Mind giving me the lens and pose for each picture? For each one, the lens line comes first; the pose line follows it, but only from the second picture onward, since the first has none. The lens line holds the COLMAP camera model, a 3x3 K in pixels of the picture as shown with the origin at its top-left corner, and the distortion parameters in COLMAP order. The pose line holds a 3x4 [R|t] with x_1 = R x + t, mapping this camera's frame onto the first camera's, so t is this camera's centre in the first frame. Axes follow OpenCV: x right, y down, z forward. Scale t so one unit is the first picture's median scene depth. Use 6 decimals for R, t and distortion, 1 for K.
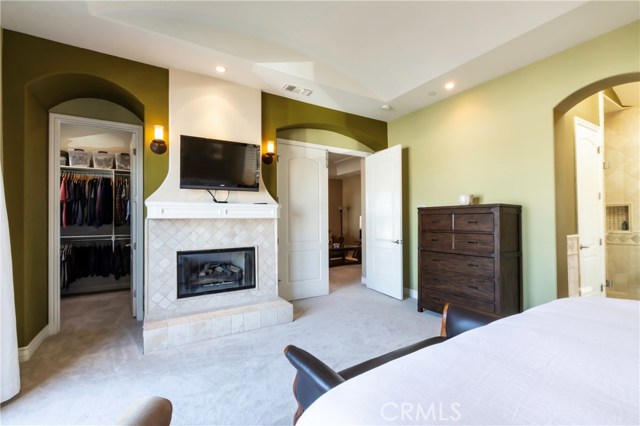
lens RADIAL K [[283.1, 0, 337.2], [0, 283.1, 216.0], [0, 0, 1]] dist [-0.001250, -0.000128]
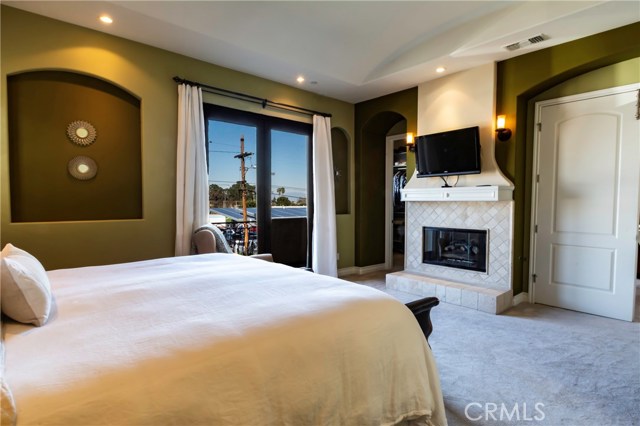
lens RADIAL K [[337.8, 0, 322.8], [0, 337.8, 217.2], [0, 0, 1]] dist [0.004712, -0.009841]
pose [[0.158218, 0.051309, -0.986070, 0.810616], [0.009870, 0.998517, 0.053541, -0.003637], [0.987355, -0.018204, 0.157477, 0.283318]]
